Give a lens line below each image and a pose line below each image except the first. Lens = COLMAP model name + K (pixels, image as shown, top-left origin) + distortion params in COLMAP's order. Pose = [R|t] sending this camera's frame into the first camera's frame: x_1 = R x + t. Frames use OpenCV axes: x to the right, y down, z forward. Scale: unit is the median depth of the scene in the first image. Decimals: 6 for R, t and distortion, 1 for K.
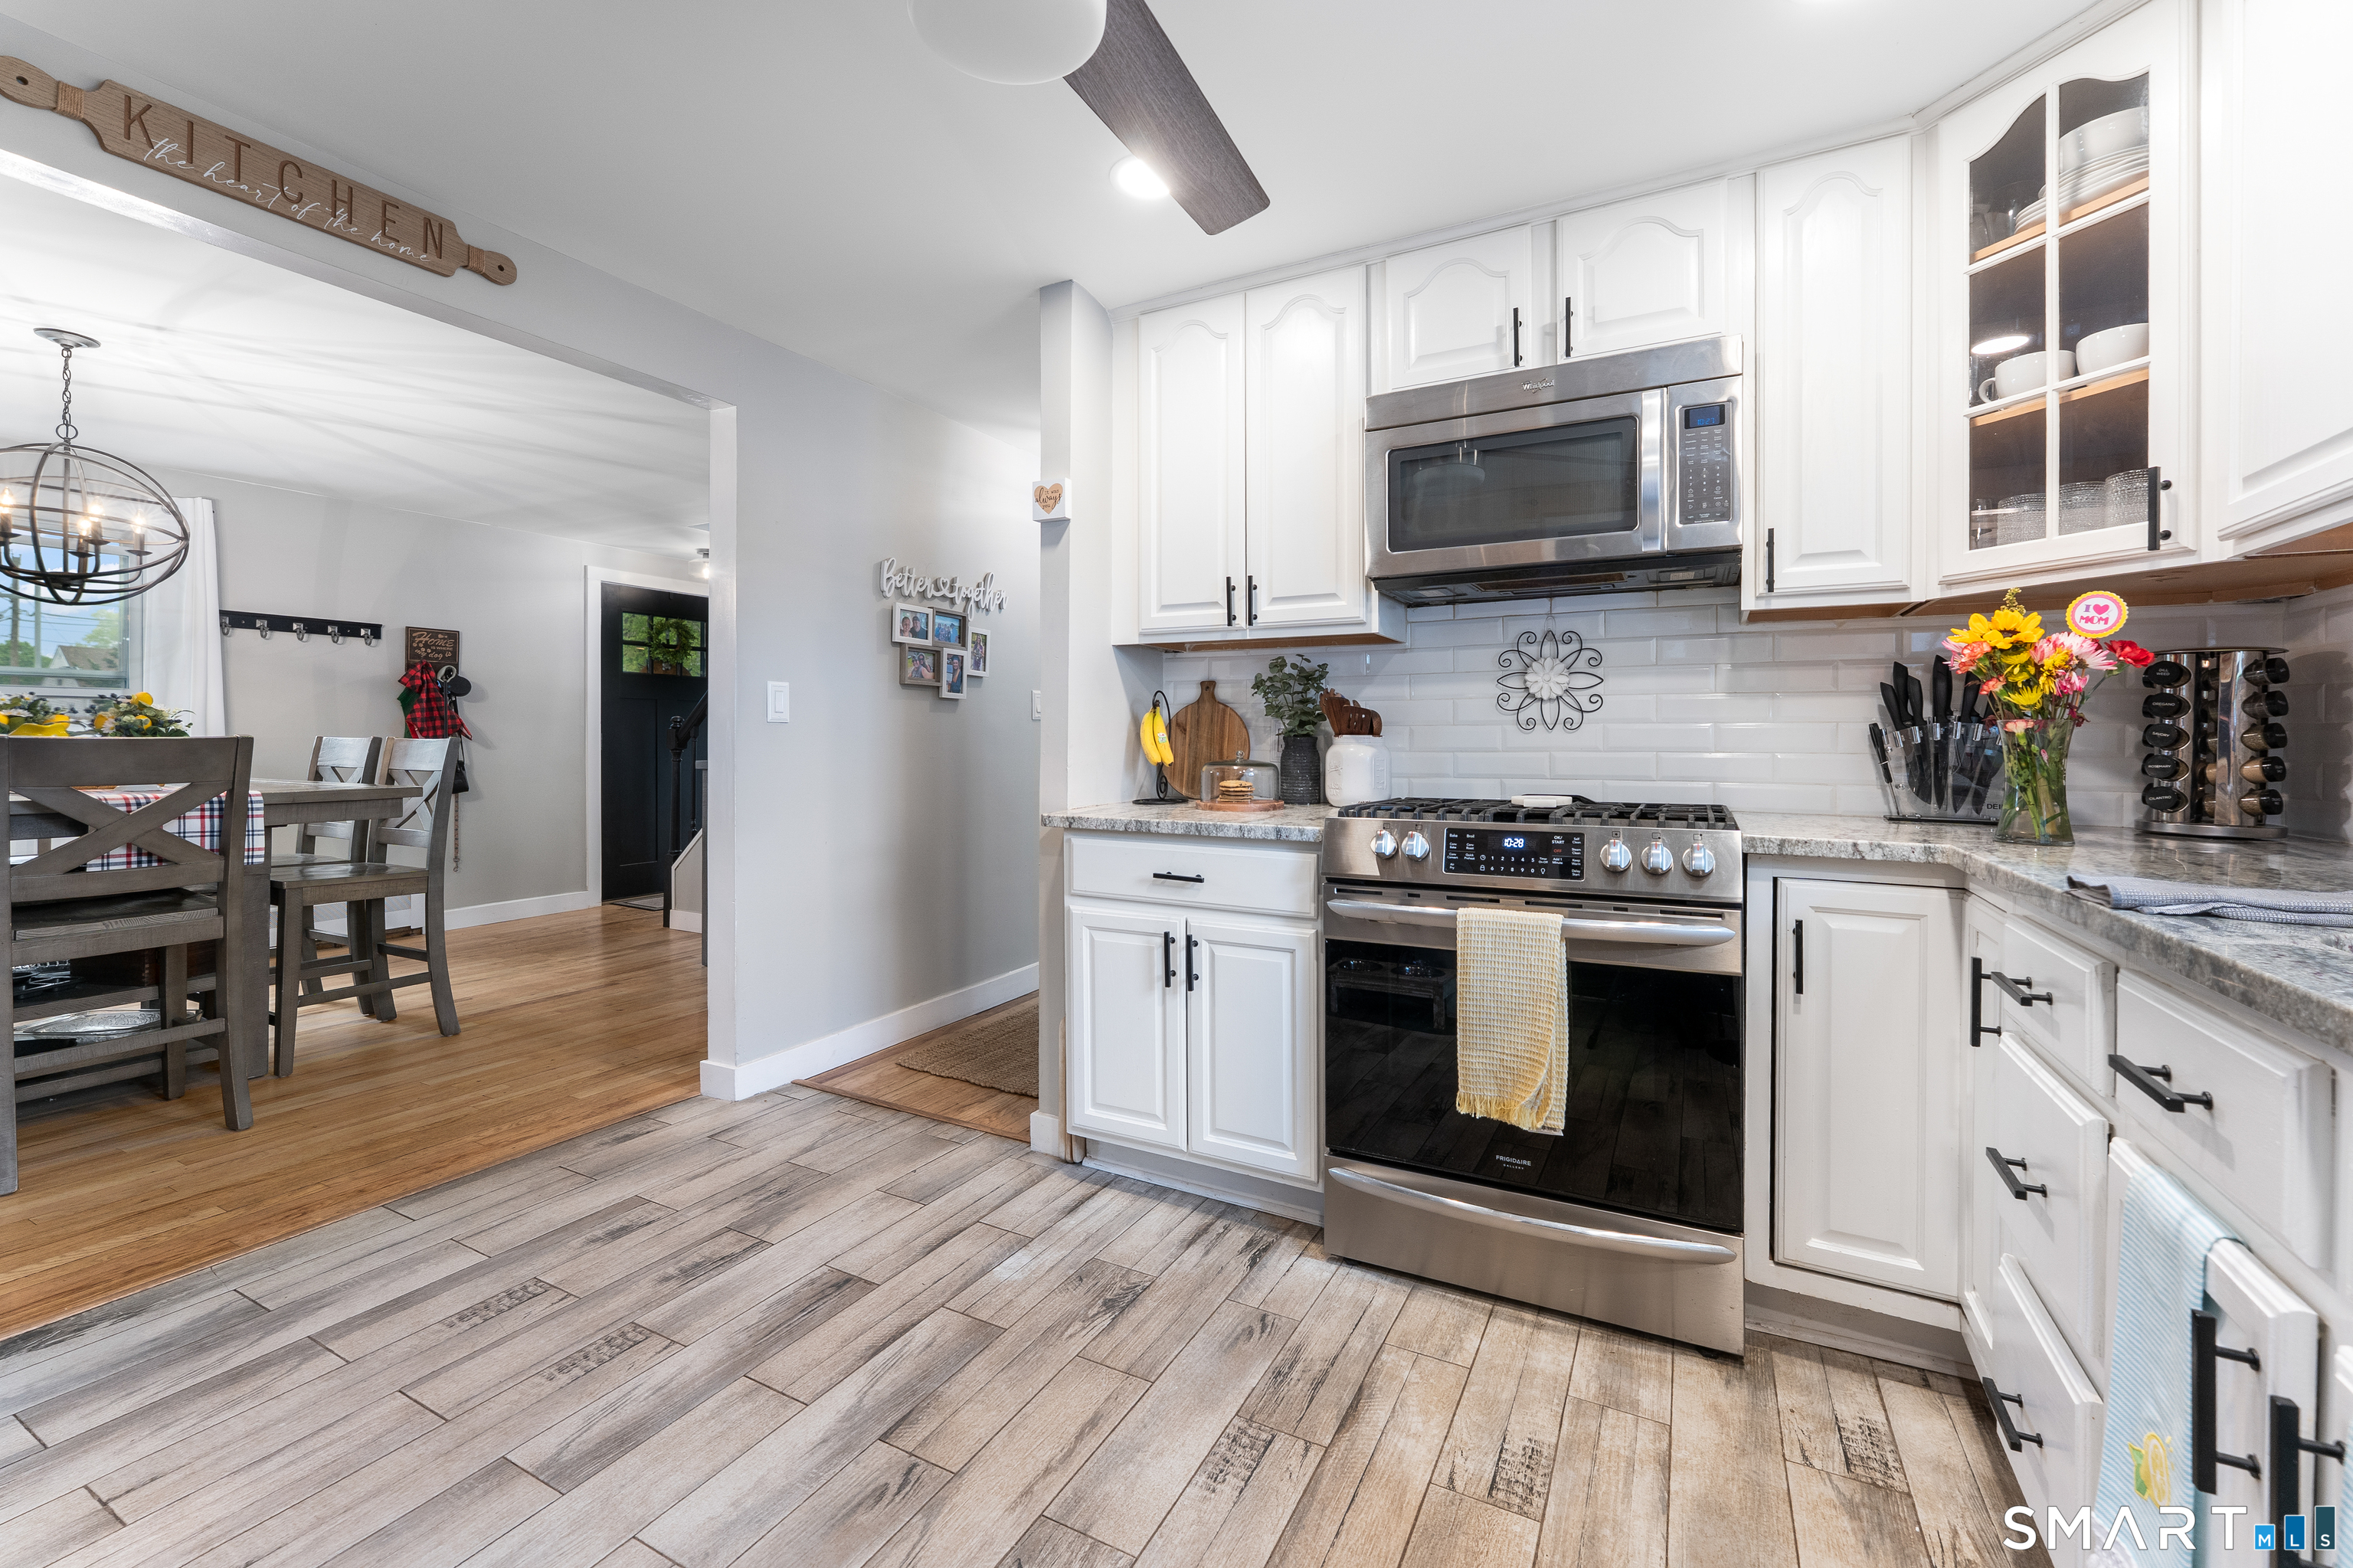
lens RADIAL K [[968.5, 0, 1180.3], [0, 968.5, 738.8], [0, 0, 1]] dist [0.000917, 0.000310]
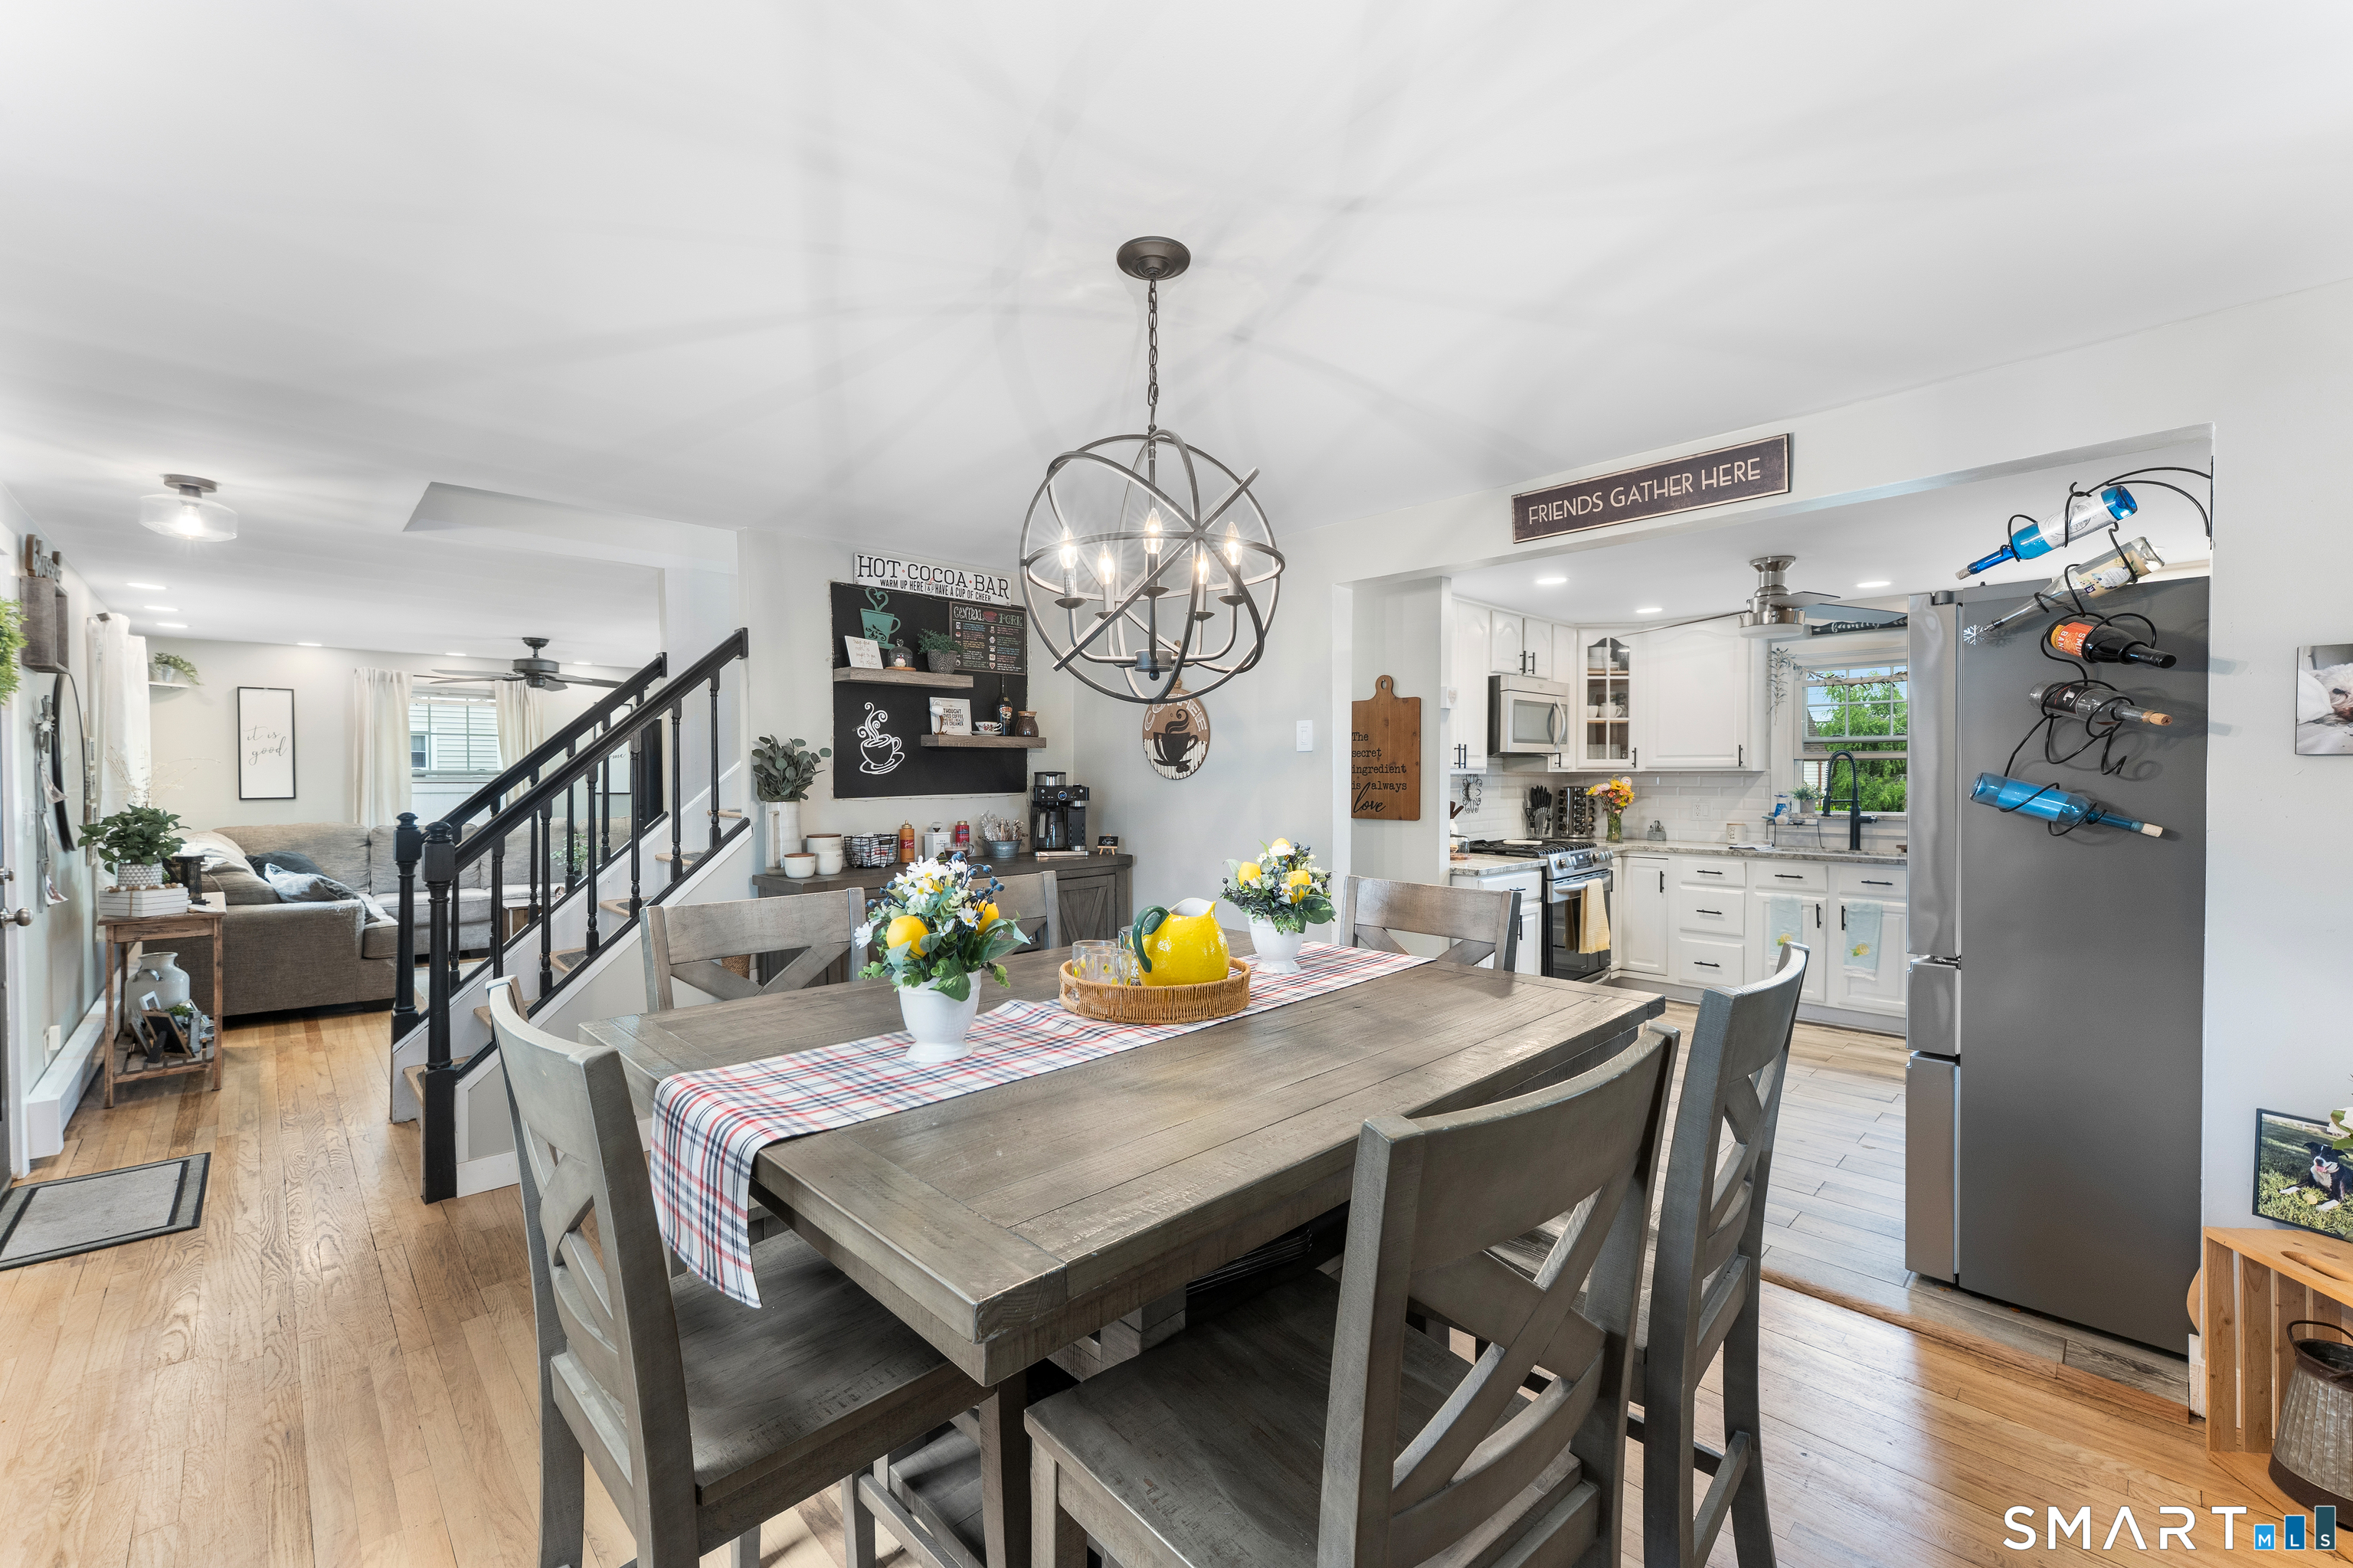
lens RADIAL K [[951.1, 0, 1172.3], [0, 951.1, 784.9], [0, 0, 1]] dist [0.001867, -0.000301]
pose [[0.316175, -0.015288, 0.948578, -1.709290], [0.003530, 0.999882, 0.014939, -0.095348], [-0.948694, -0.001375, 0.316192, 0.799207]]
